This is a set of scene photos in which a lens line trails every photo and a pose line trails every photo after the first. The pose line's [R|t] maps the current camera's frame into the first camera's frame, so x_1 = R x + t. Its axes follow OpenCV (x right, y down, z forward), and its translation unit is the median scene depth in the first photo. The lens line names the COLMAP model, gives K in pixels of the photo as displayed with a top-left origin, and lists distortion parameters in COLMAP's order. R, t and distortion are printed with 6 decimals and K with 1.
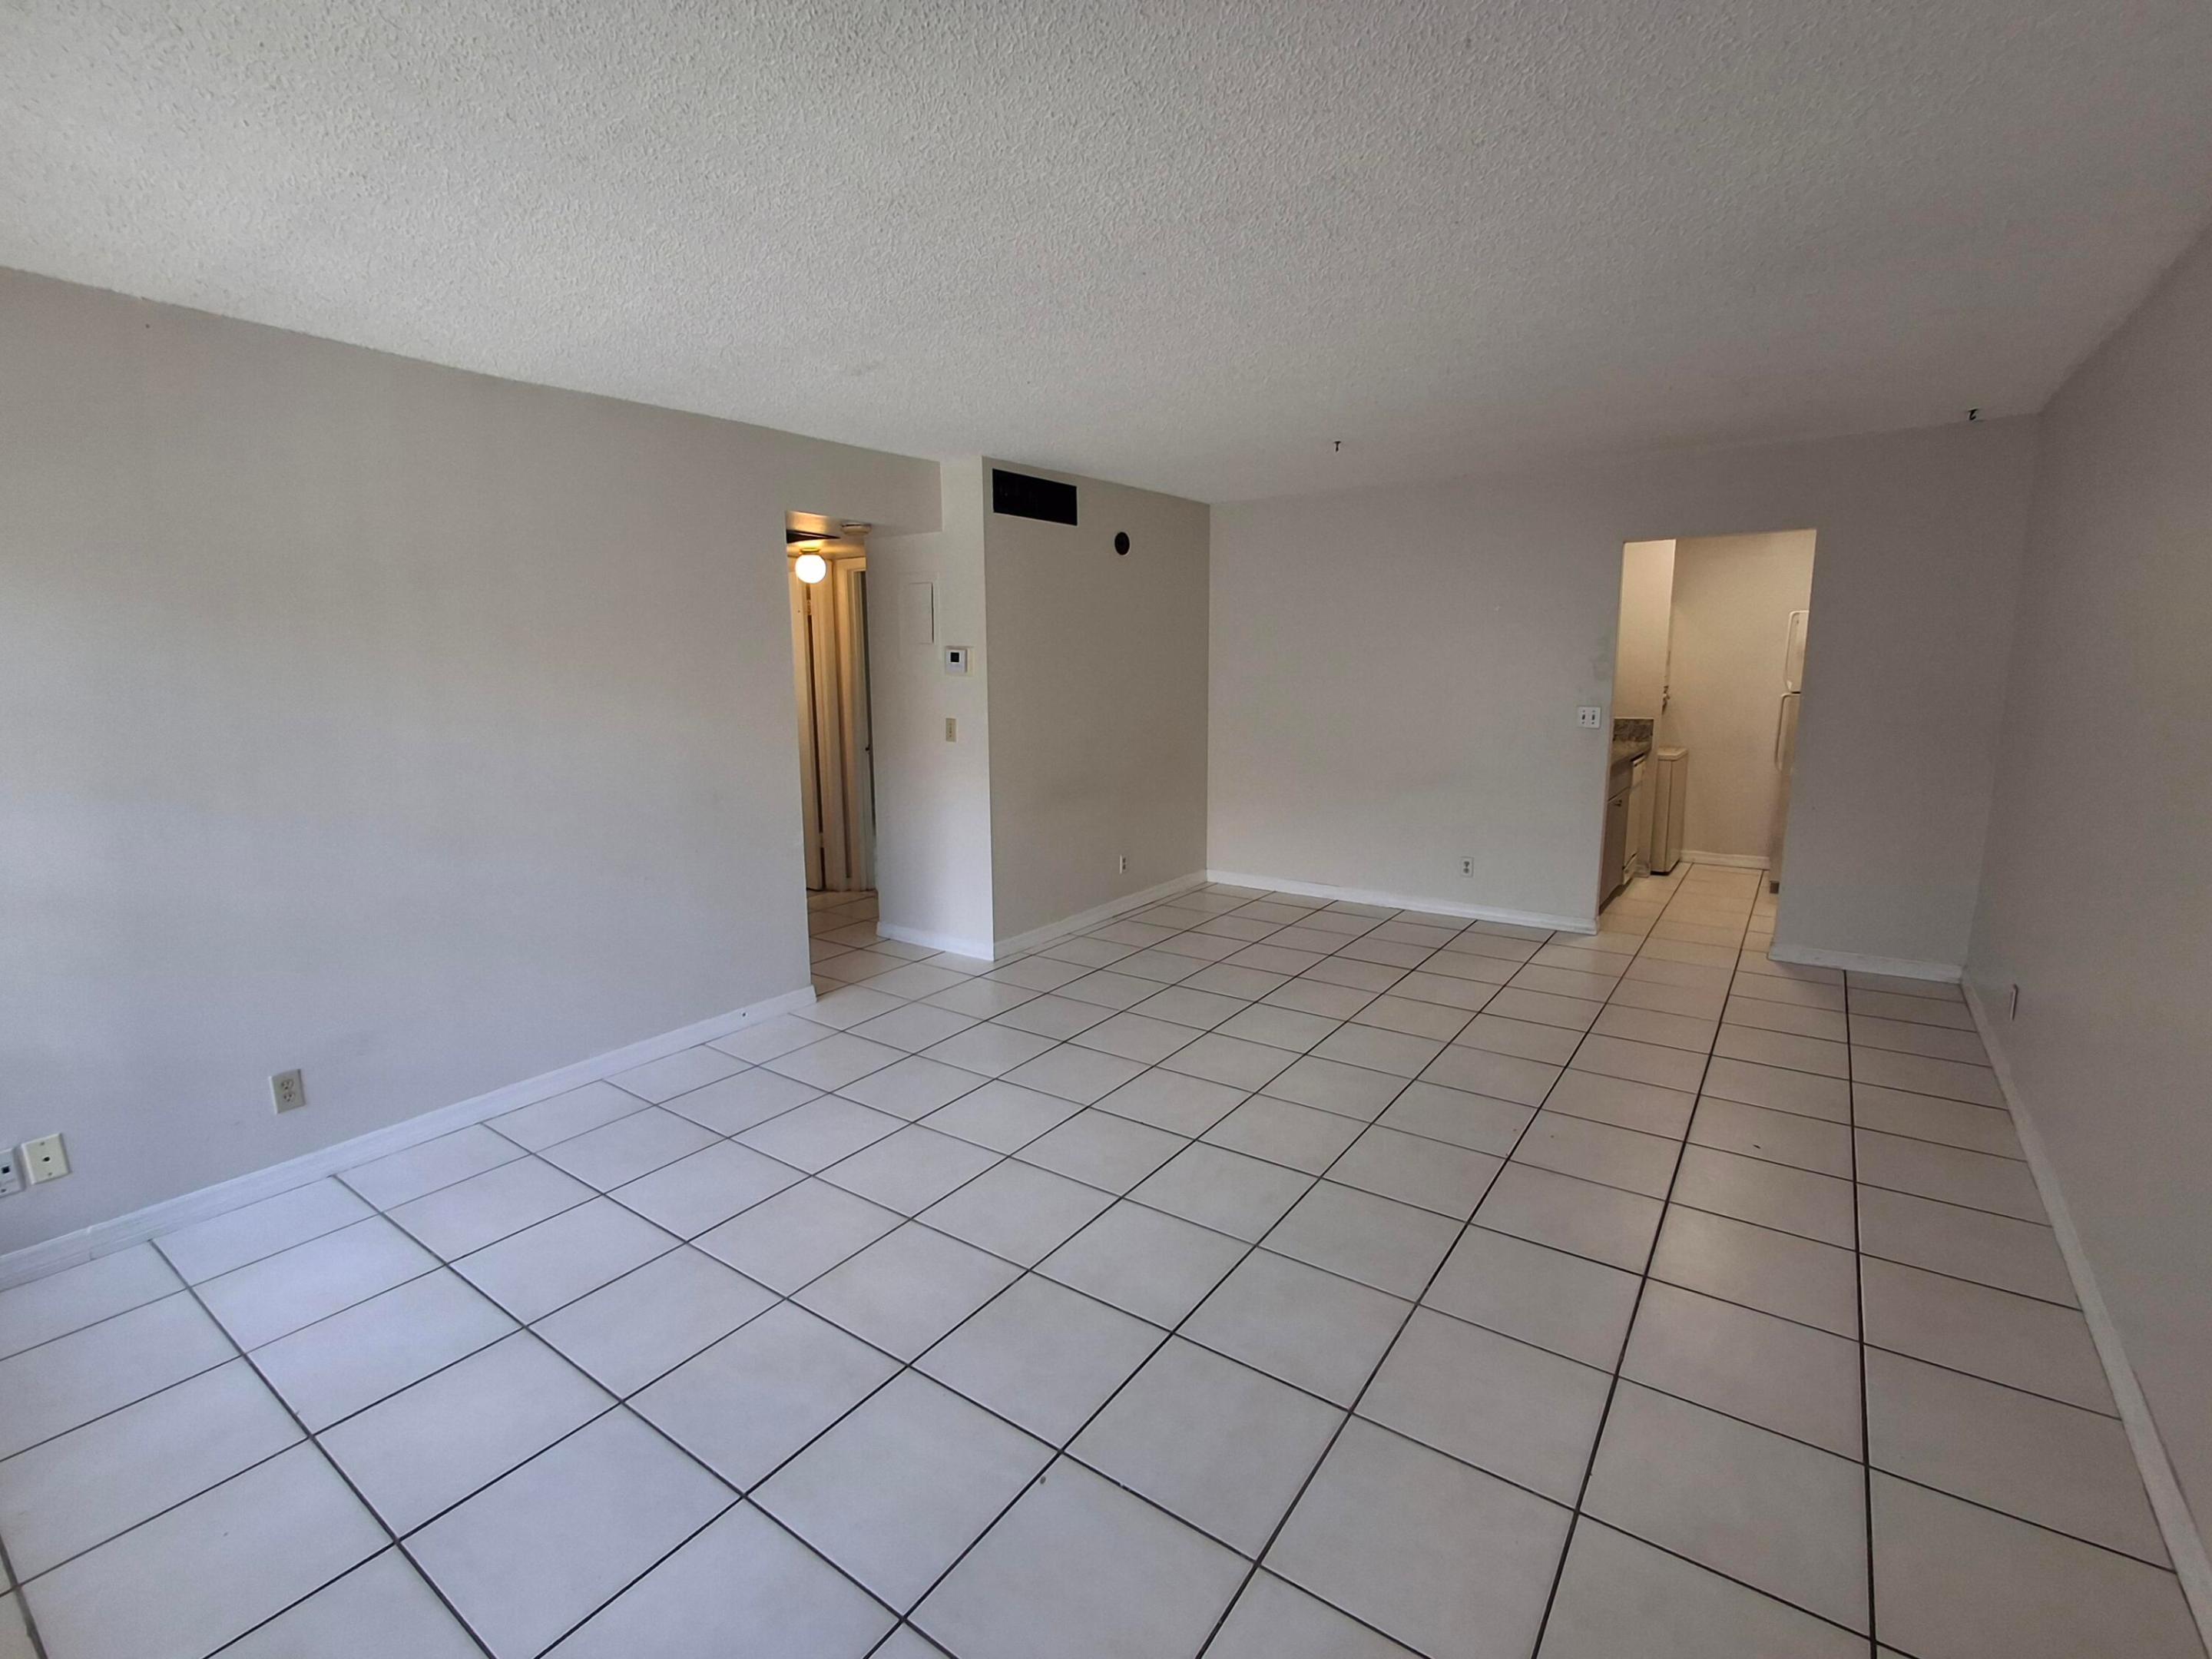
lens RADIAL K [[1015.5, 0, 1094.2], [0, 1015.5, 822.0], [0, 0, 1]] dist [-0.004570, 0.000978]
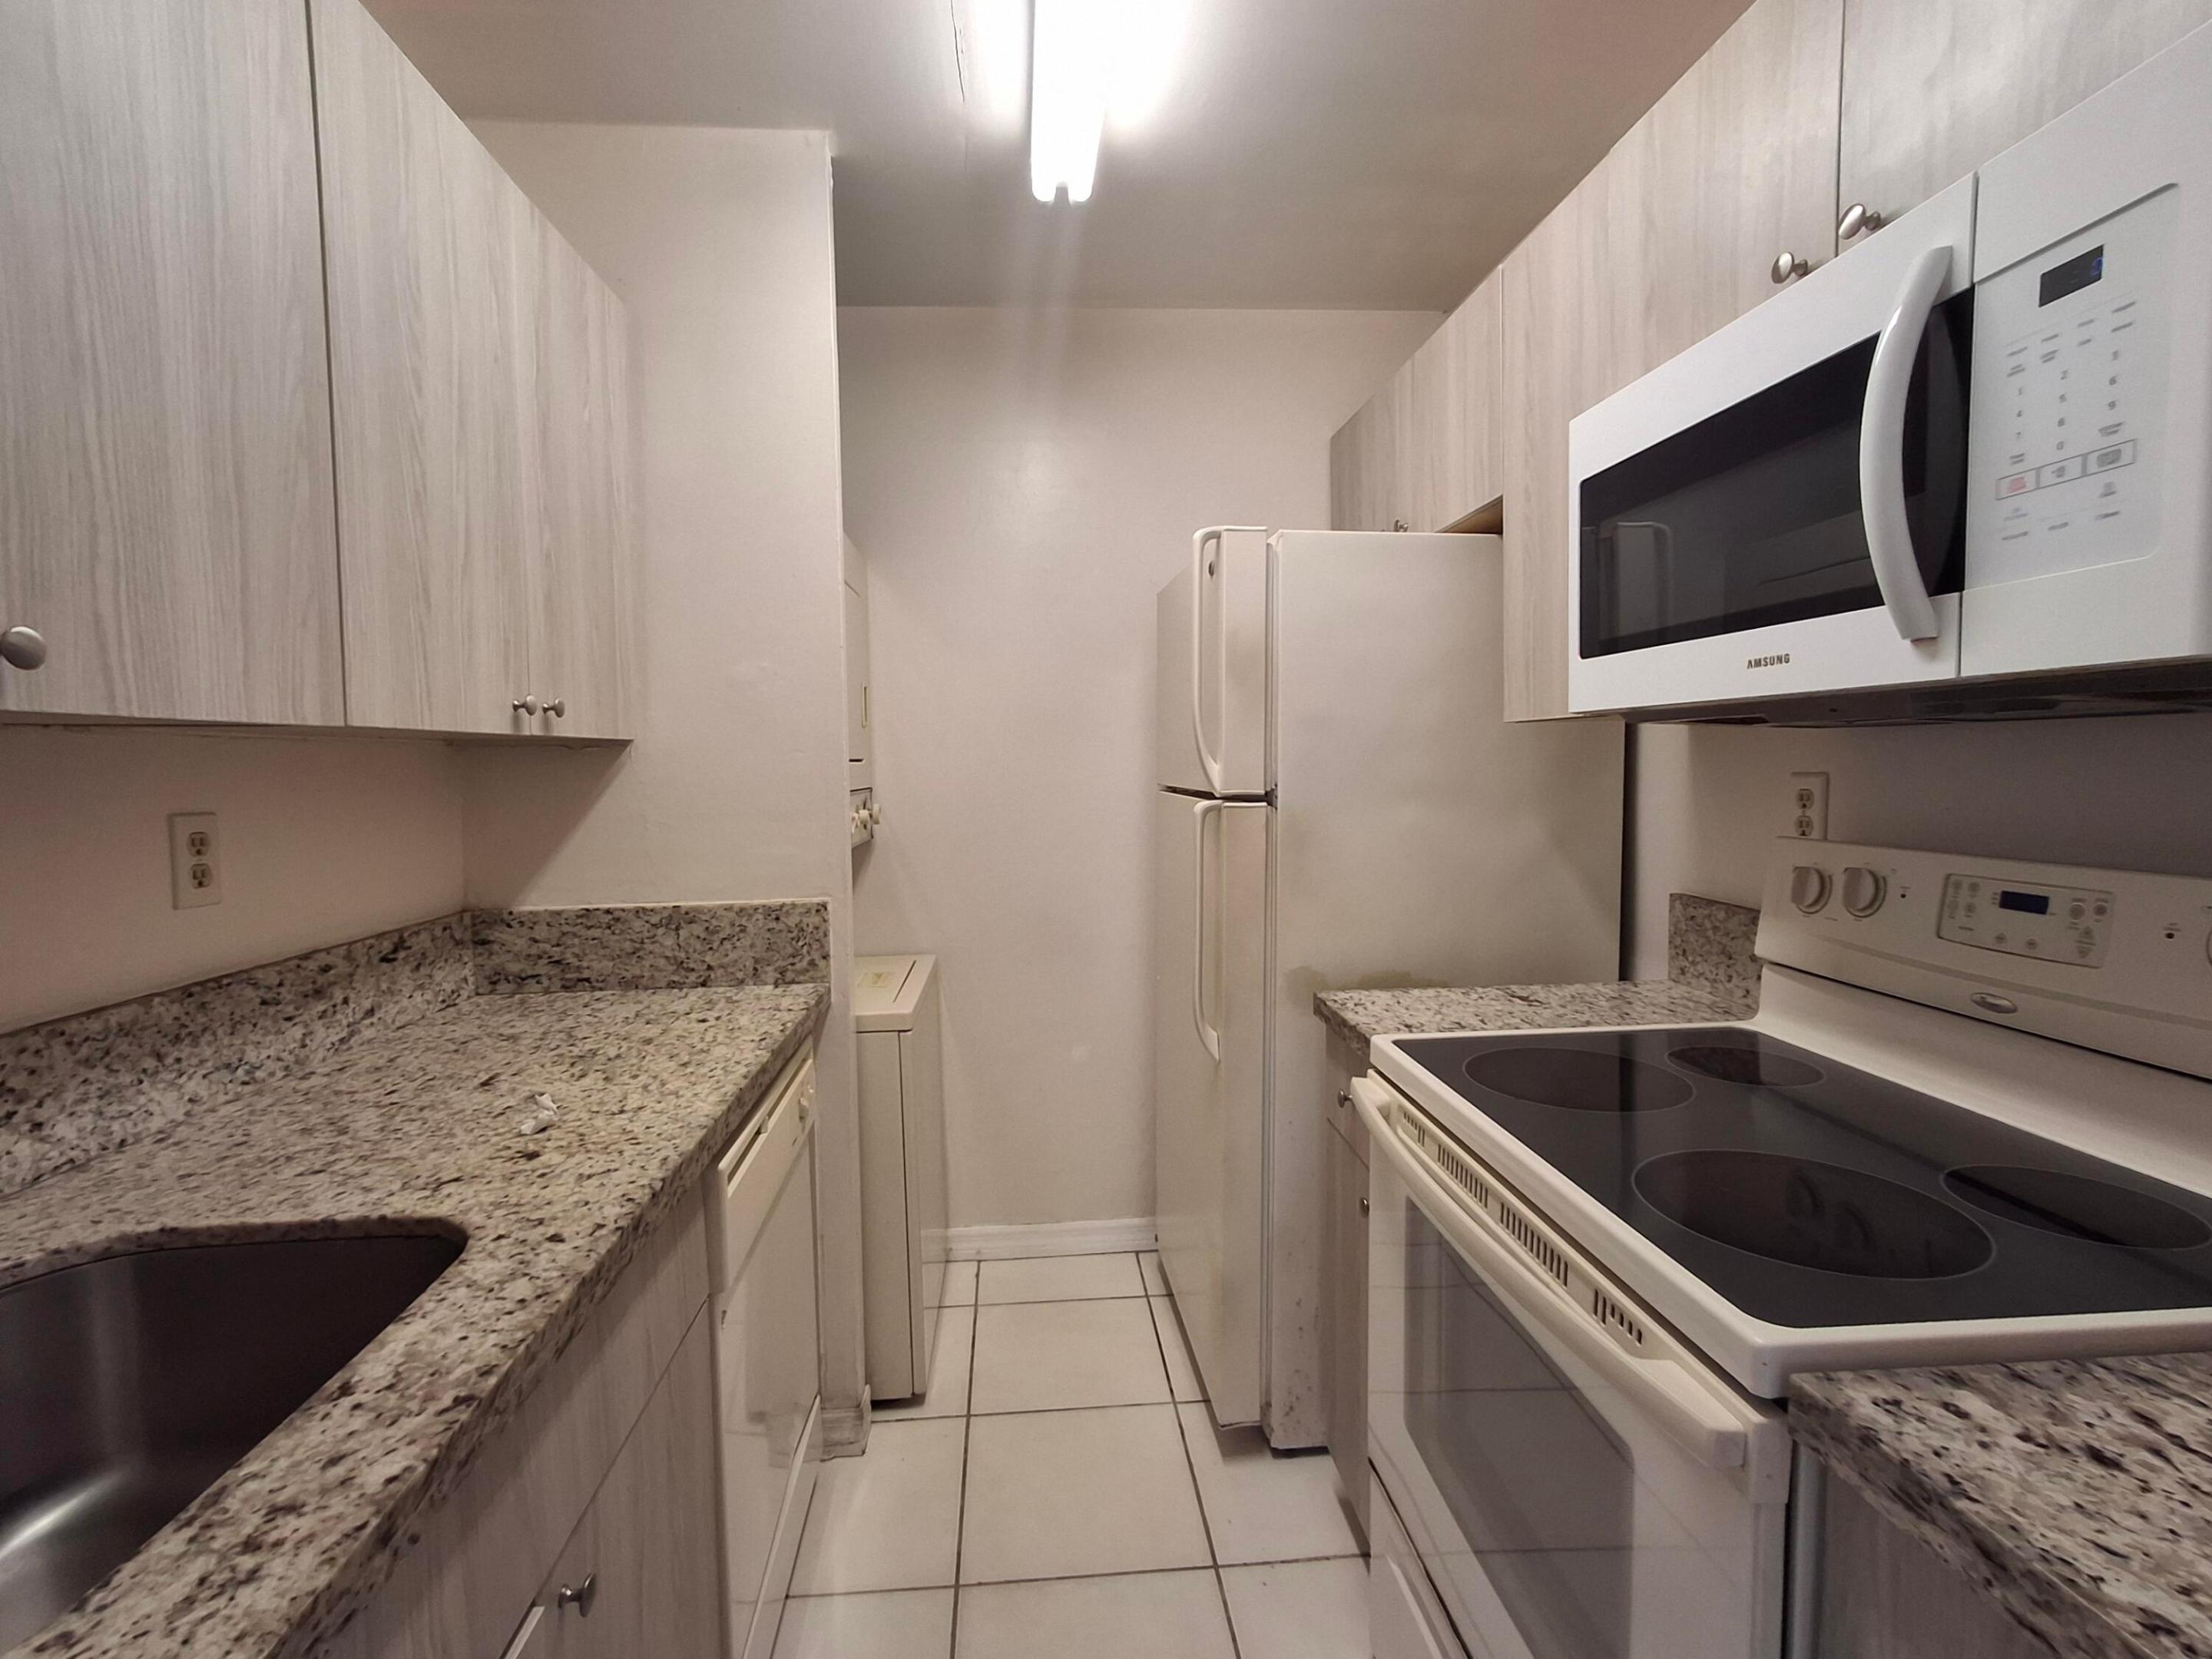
lens RADIAL K [[1008.9, 0, 1094.2], [0, 1008.9, 826.3], [0, 0, 1]] dist [-0.005327, 0.000439]
pose [[0.764921, -0.047080, 0.642401, 0.415743], [0.116178, 0.991053, -0.065705, -0.093076], [-0.633560, 0.124892, 0.763547, 0.710016]]
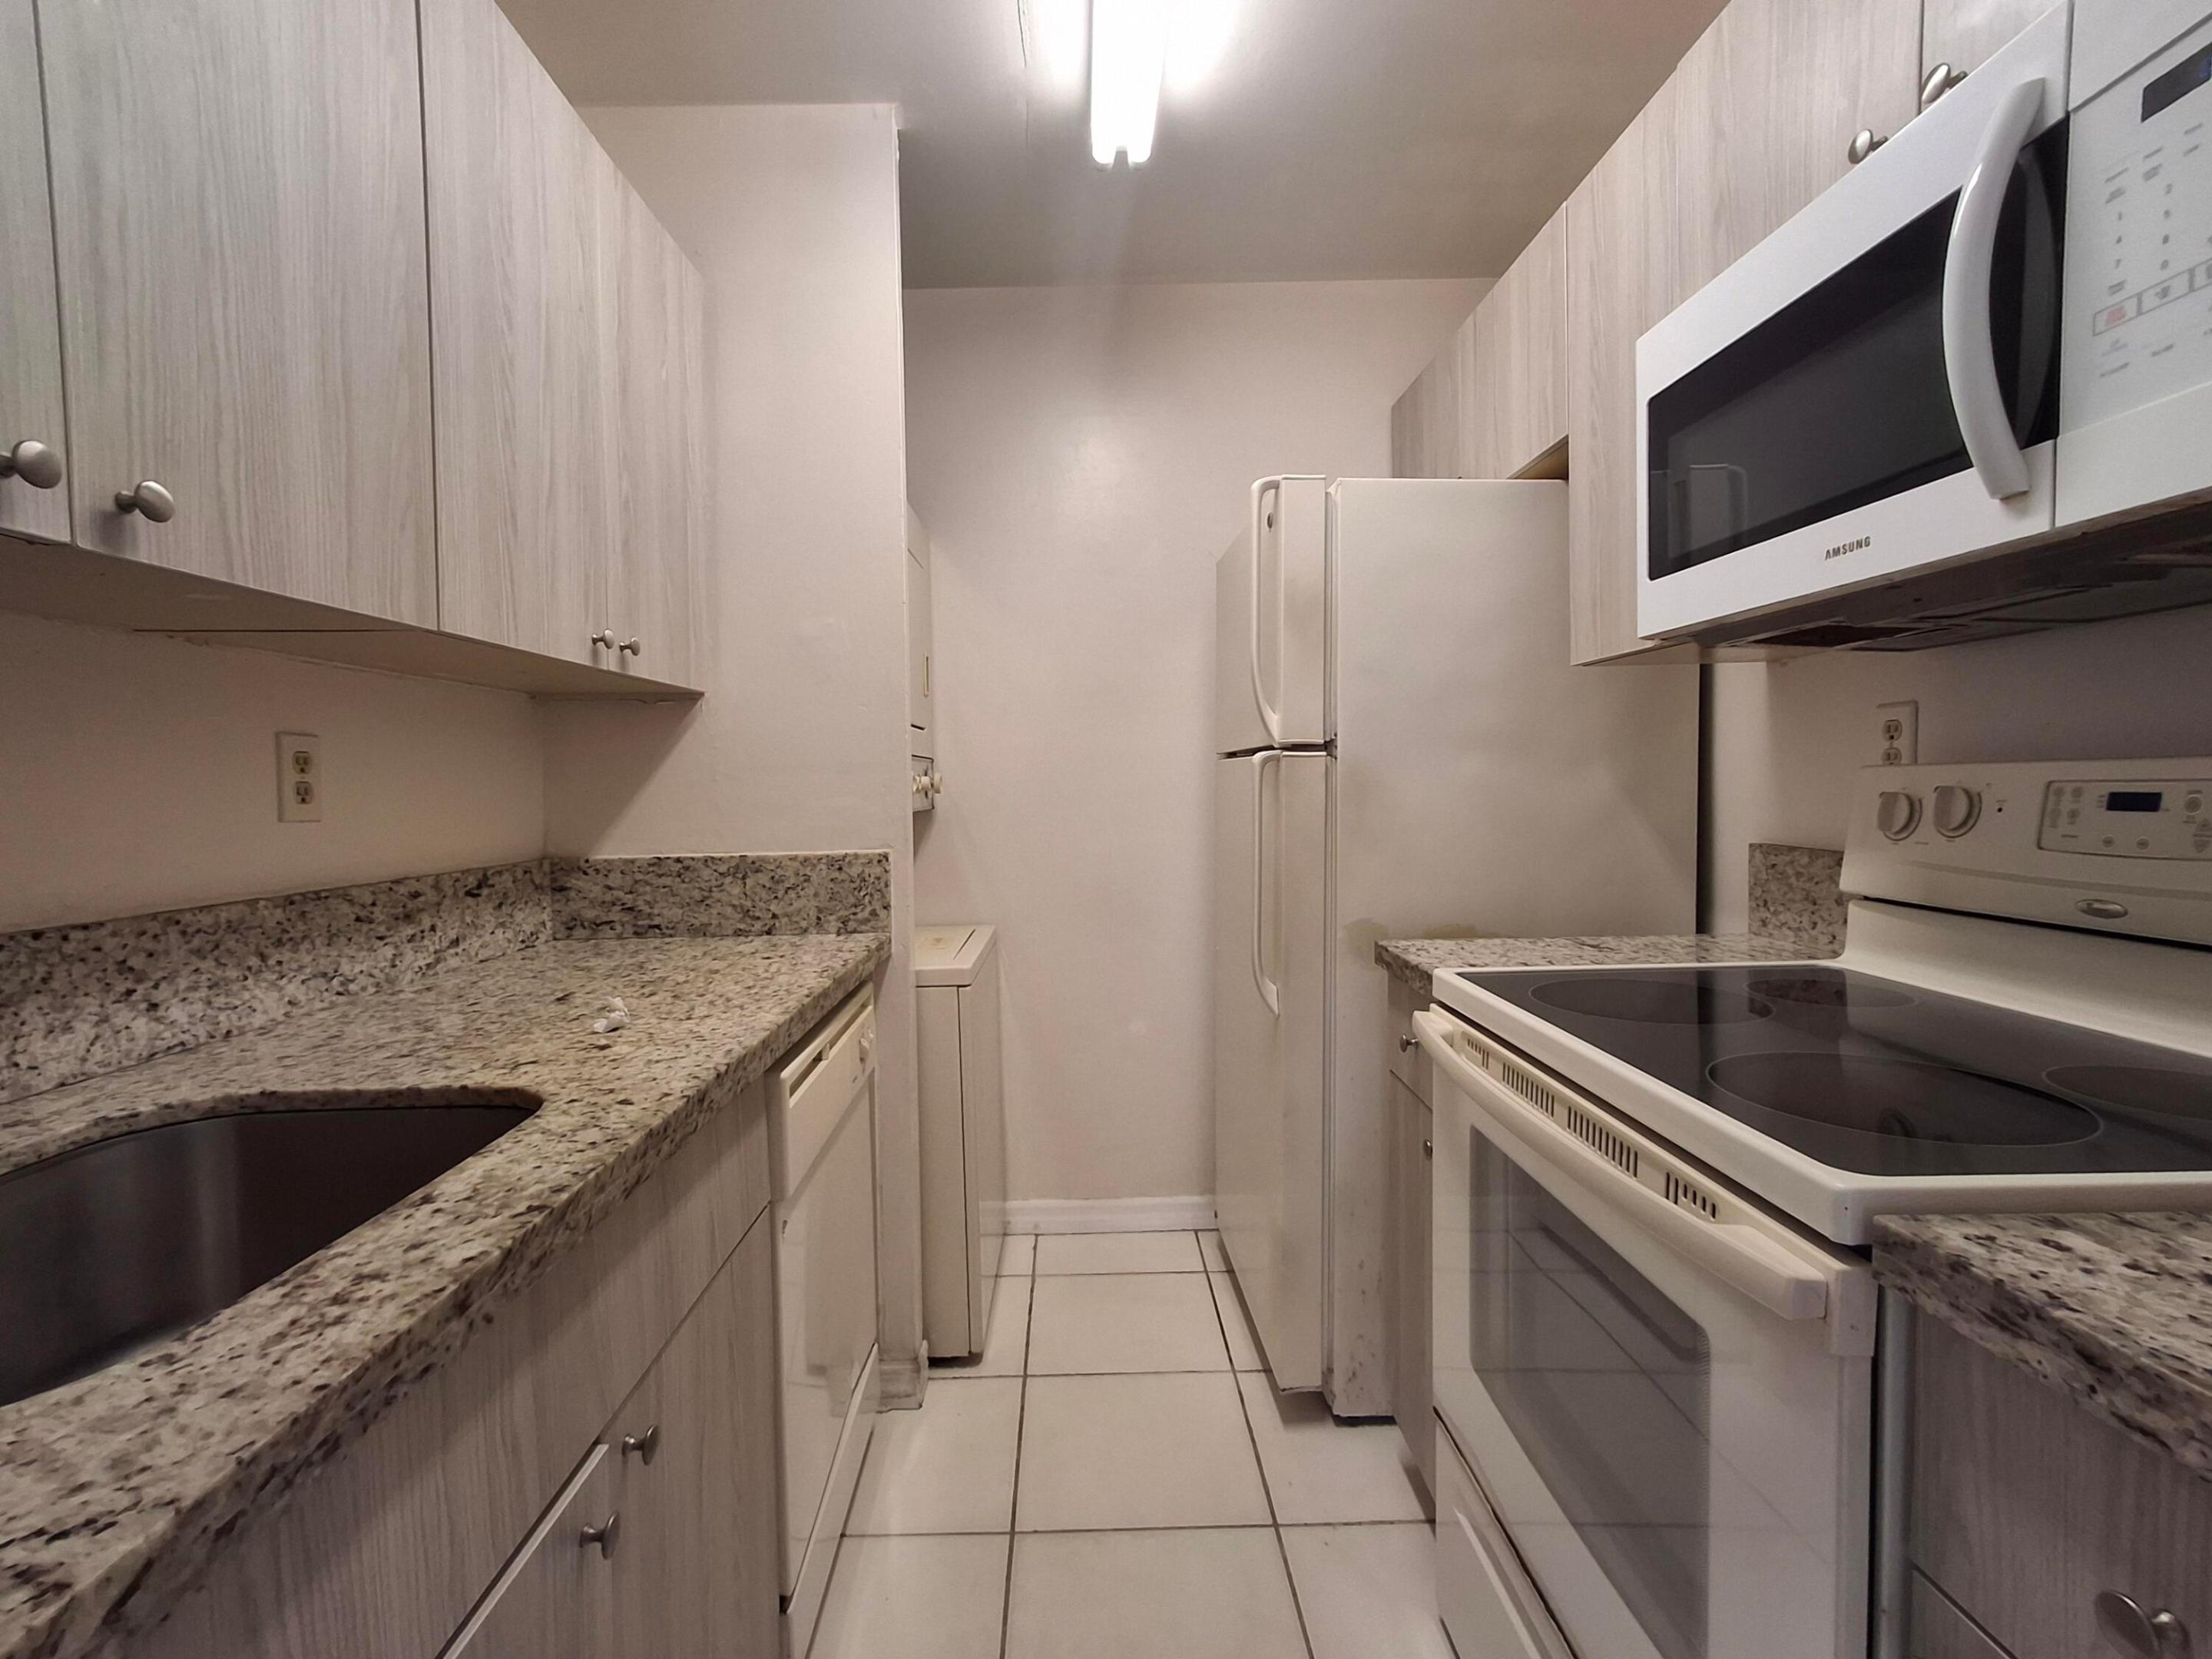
lens RADIAL K [[1011.5, 0, 1092.3], [0, 1011.5, 822.9], [0, 0, 1]] dist [-0.005886, 0.001366]
pose [[0.803382, -0.031383, 0.594636, 0.414801], [0.109486, 0.989370, -0.095705, -0.074777], [-0.585312, 0.141992, 0.798278, 0.710892]]
